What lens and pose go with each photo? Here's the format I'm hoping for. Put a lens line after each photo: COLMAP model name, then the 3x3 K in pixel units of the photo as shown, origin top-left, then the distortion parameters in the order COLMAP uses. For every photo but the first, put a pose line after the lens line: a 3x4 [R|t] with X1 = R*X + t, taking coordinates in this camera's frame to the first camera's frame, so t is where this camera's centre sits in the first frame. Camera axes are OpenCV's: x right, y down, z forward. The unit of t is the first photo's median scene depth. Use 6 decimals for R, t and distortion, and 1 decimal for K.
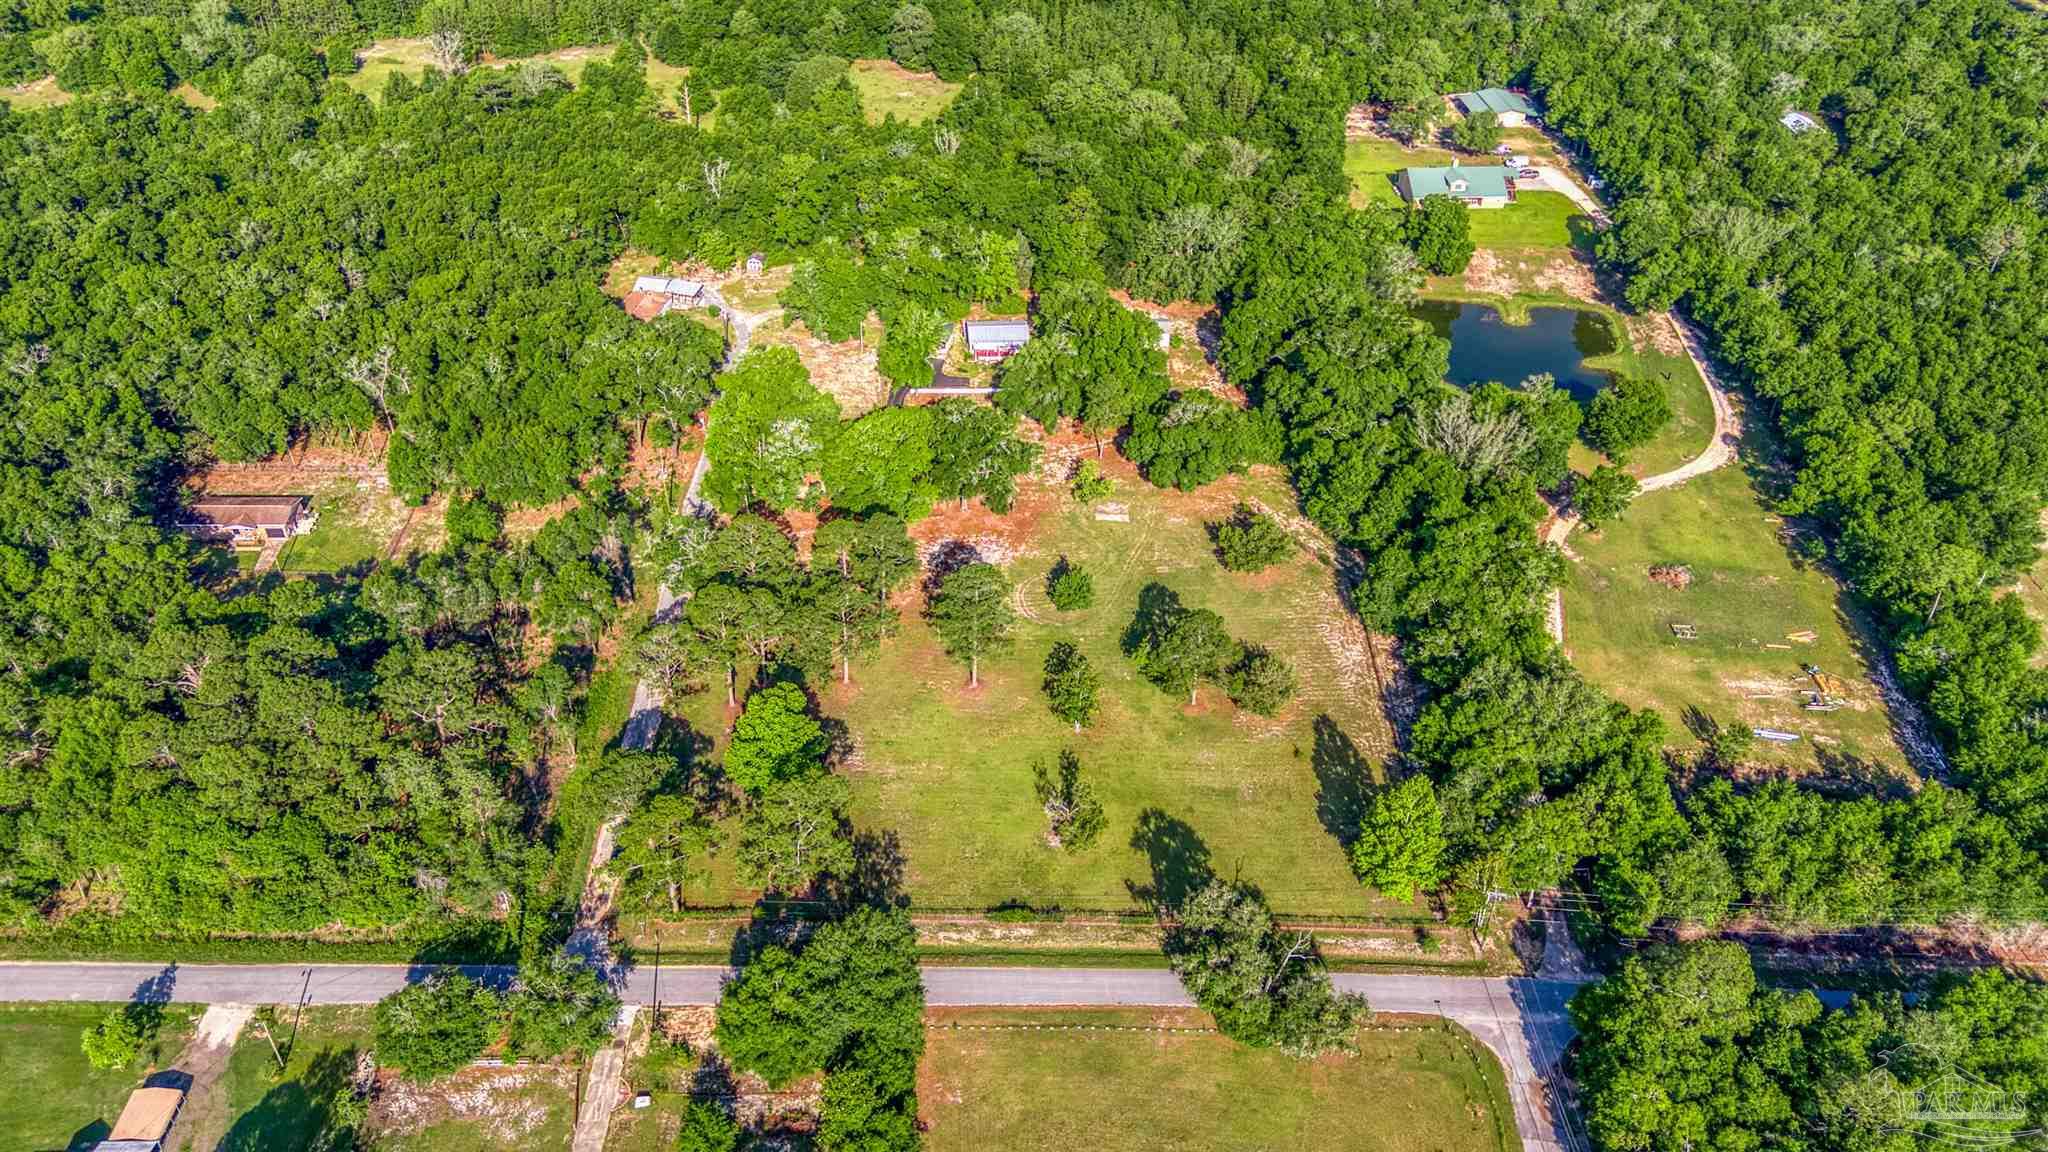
lens RADIAL K [[1494.2, 0, 1024.0], [0, 1494.2, 576.0], [0, 0, 1]] dist [0.073874, -0.053201]
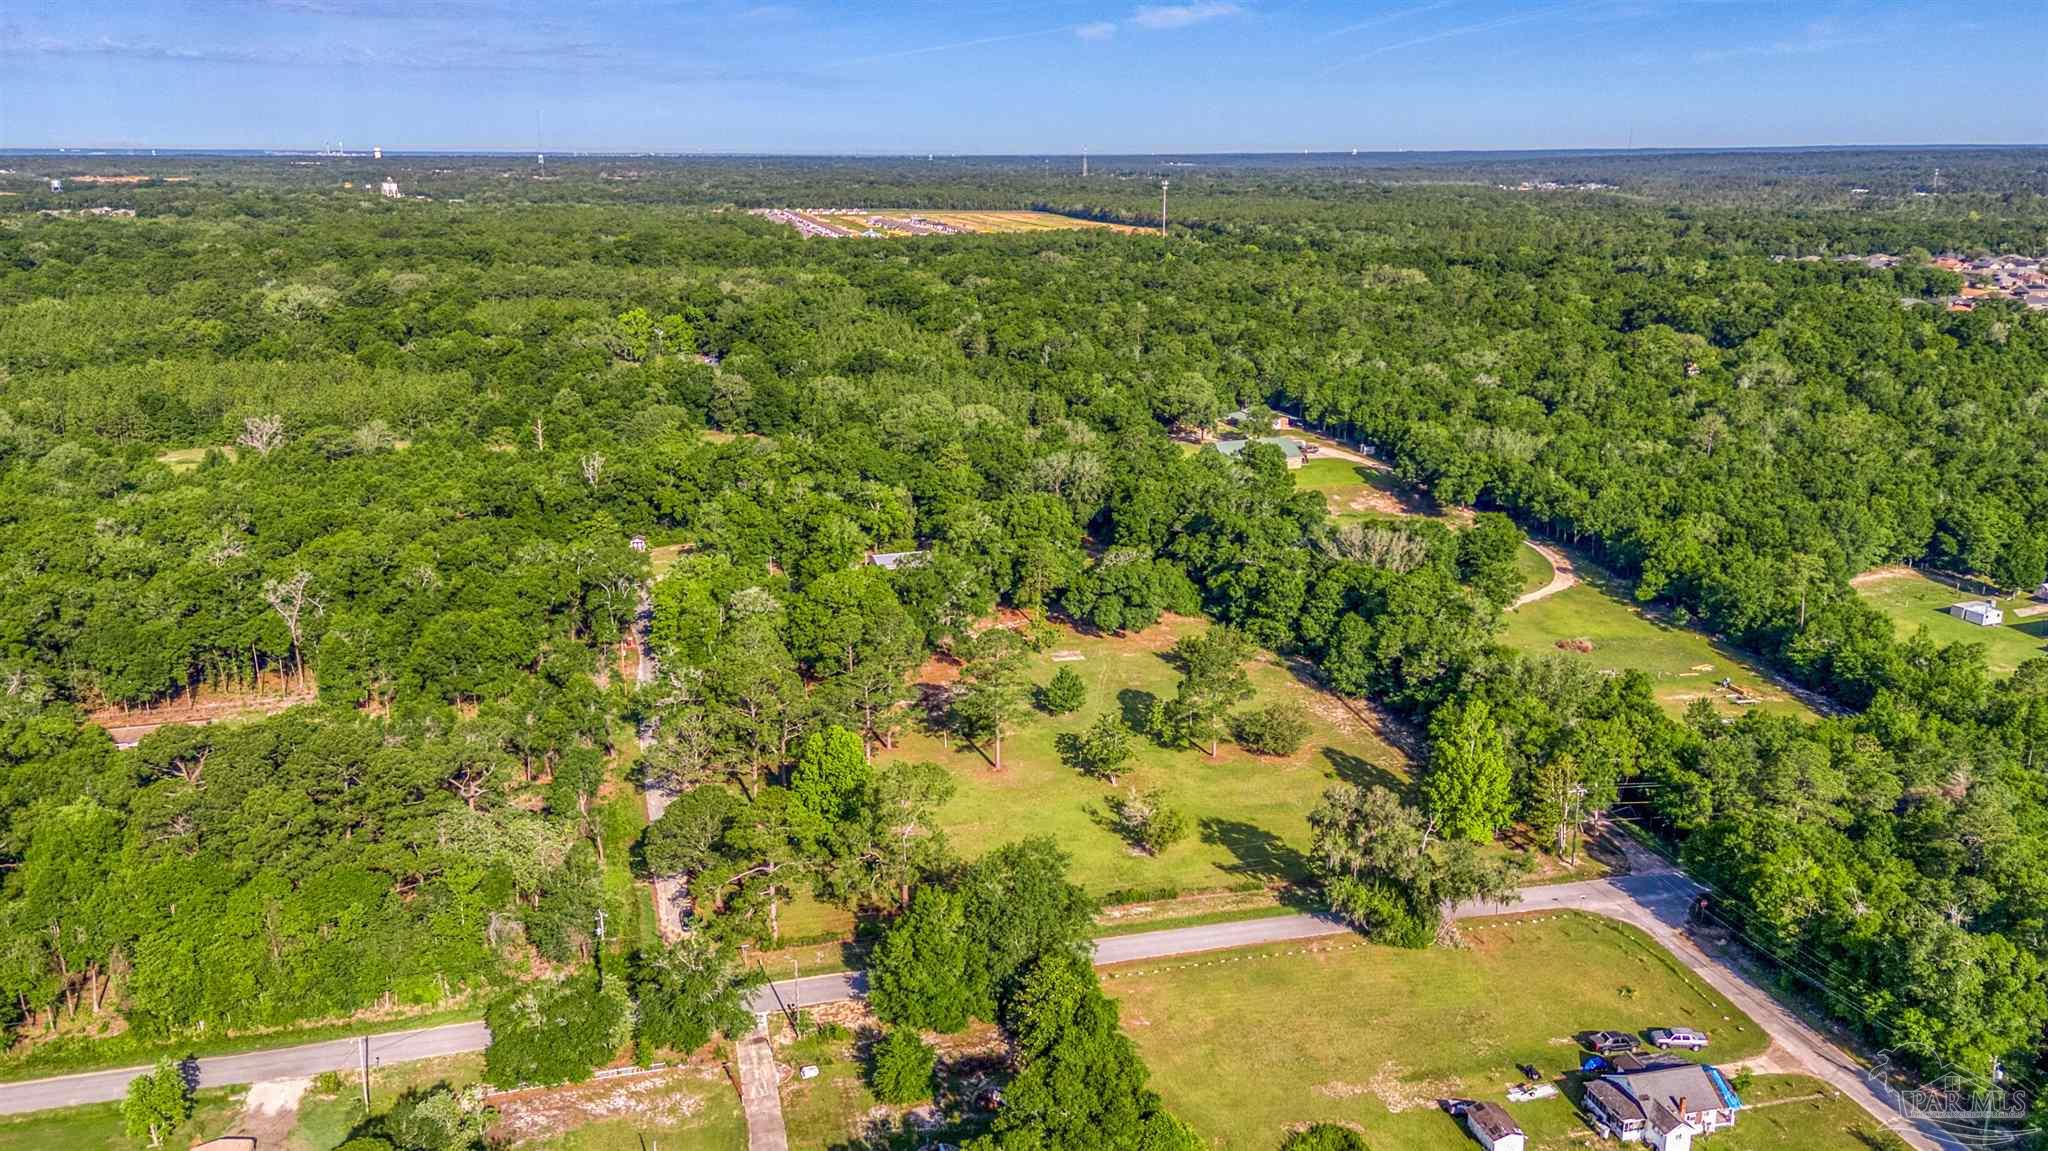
lens RADIAL K [[1540.7, 0, 1023.7], [0, 1540.7, 583.0], [0, 0, 1]] dist [0.089825, -0.076555]
pose [[0.970167, -0.087220, 0.226205, -0.265224], [0.165200, 0.920729, -0.353508, 0.362742], [-0.177440, 0.380331, 0.907669, 0.032528]]
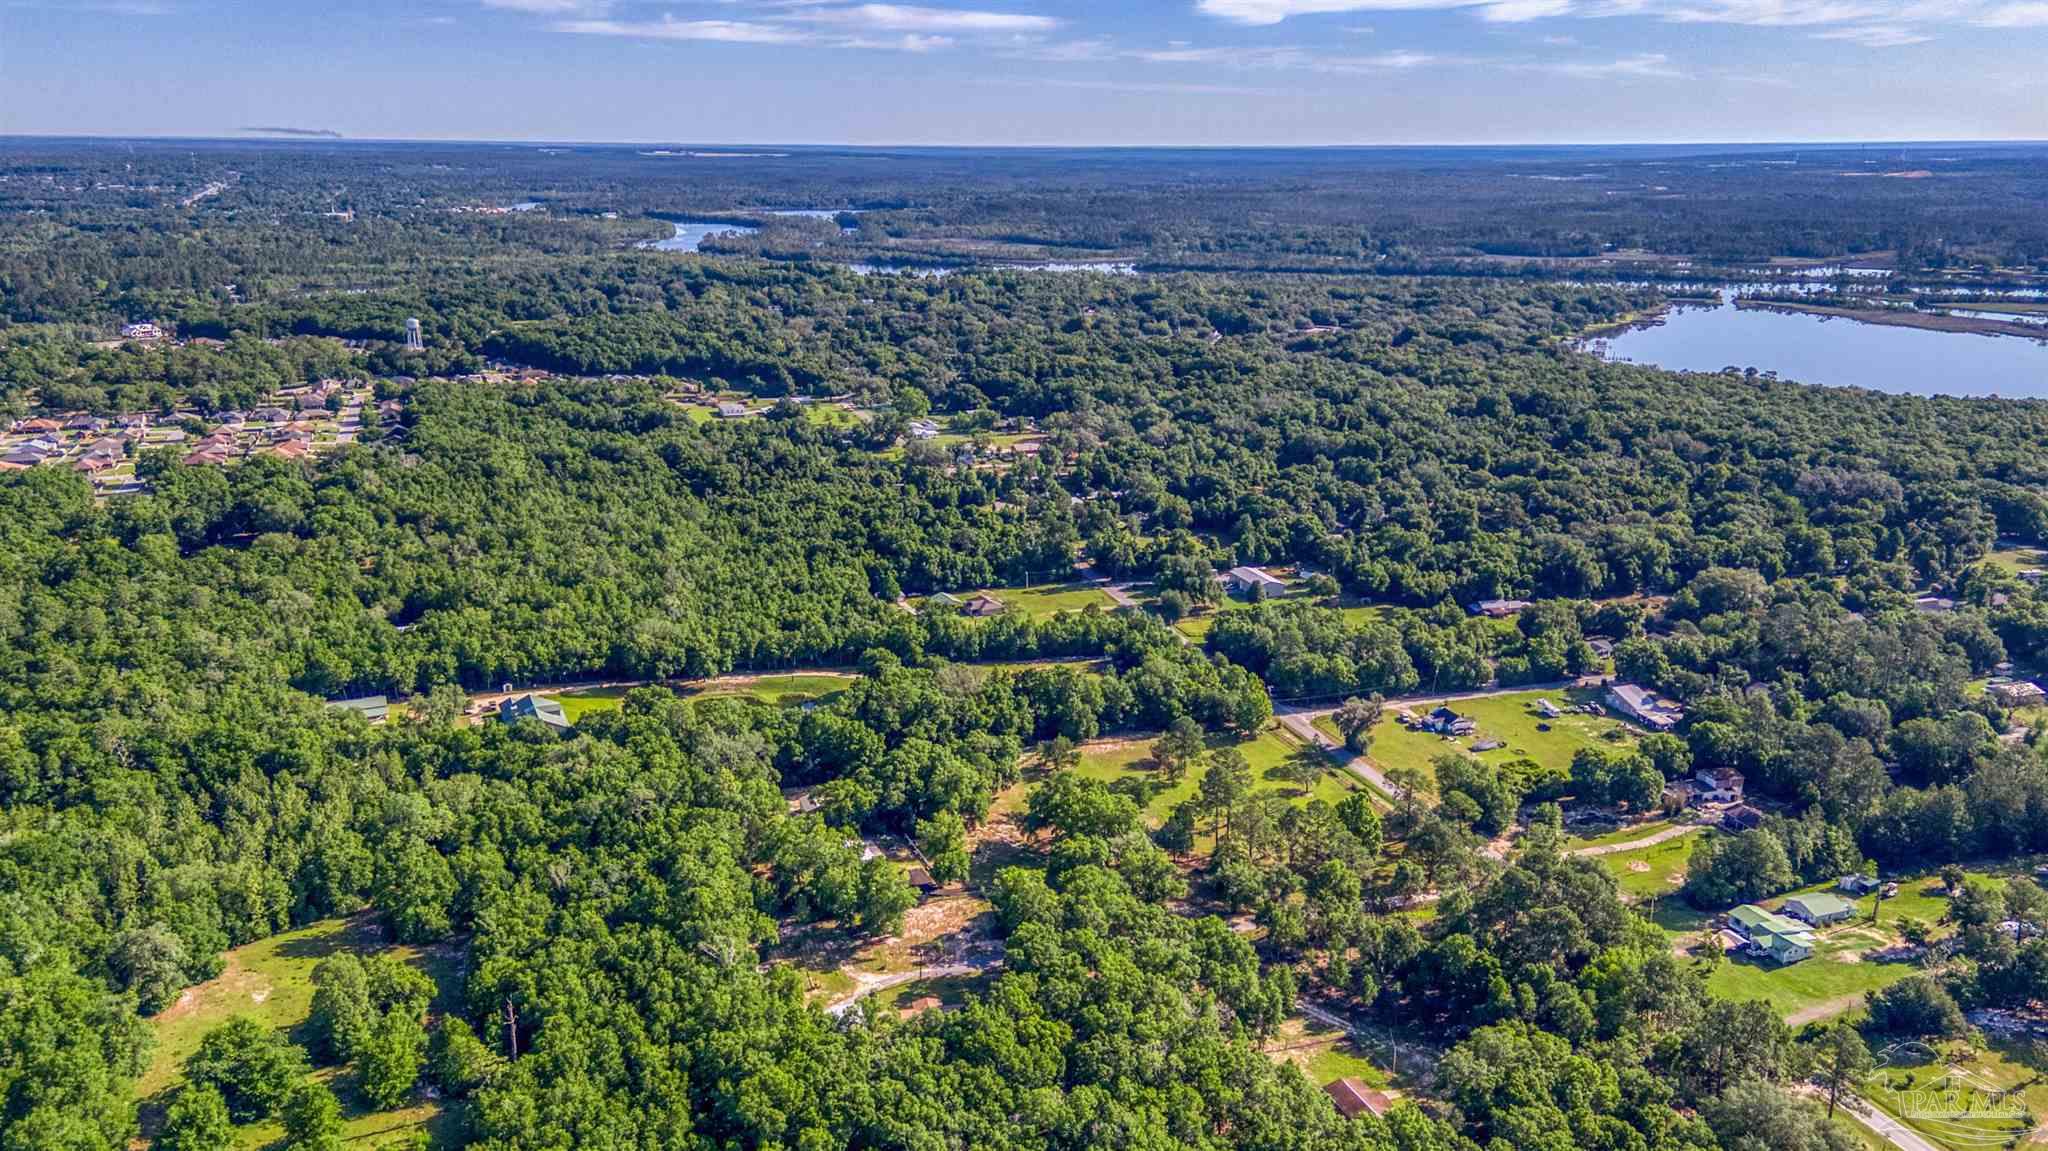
lens RADIAL K [[1551.8, 0, 1043.8], [0, 1551.8, 577.8], [0, 0, 1]] dist [0.114803, -0.128438]
pose [[-0.345745, -0.276128, 0.896780, -1.658808], [0.563483, 0.703106, 0.433739, -1.138545], [-0.750298, 0.655283, -0.087502, 1.269290]]
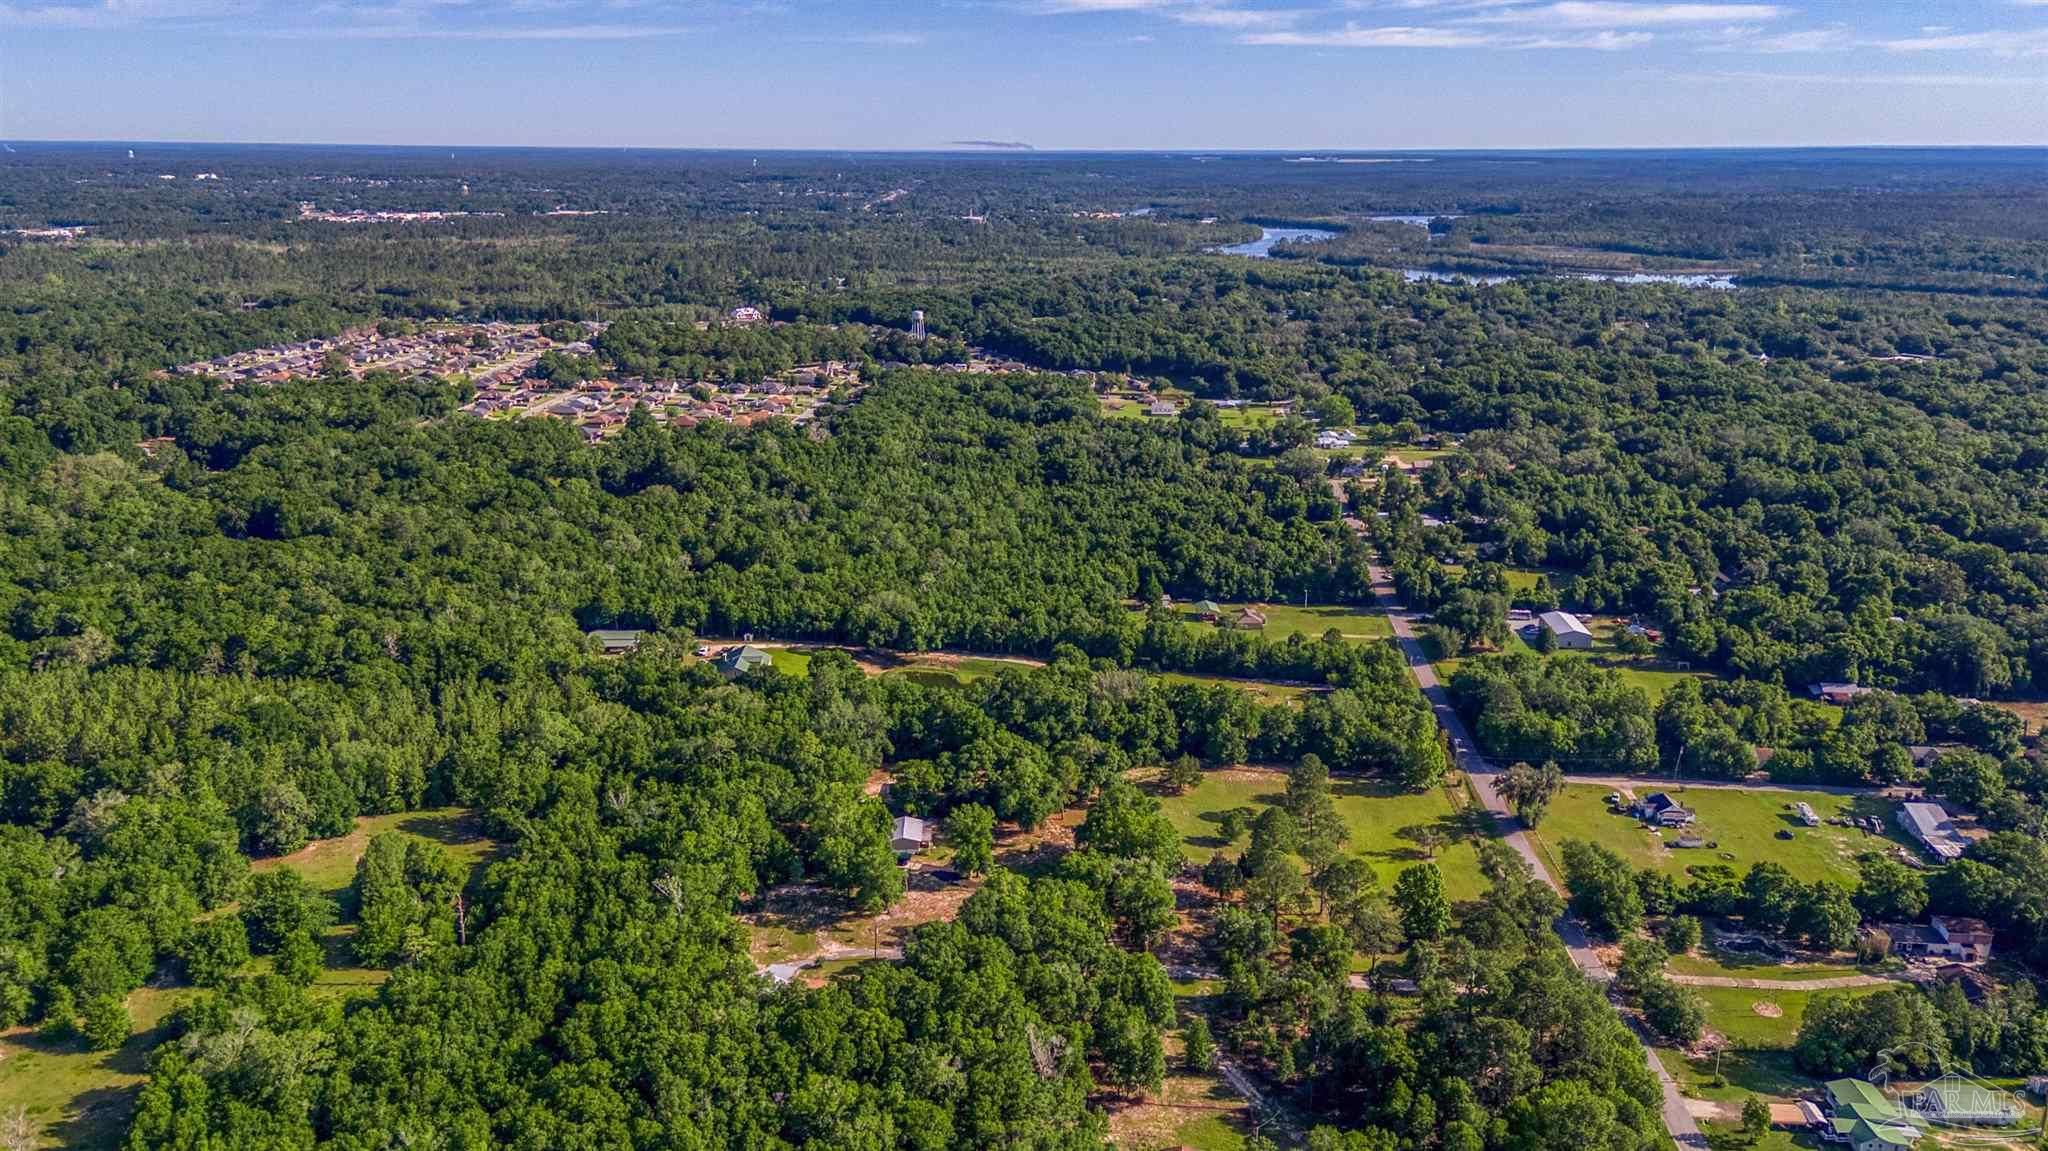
lens RADIAL K [[1540.7, 0, 1023.7], [0, 1540.7, 583.0], [0, 0, 1]] dist [0.089825, -0.076555]
pose [[0.058742, -0.293900, 0.954030, -1.721823], [0.608334, 0.768272, 0.199218, -0.762144], [-0.791504, 0.568666, 0.223919, 0.785047]]
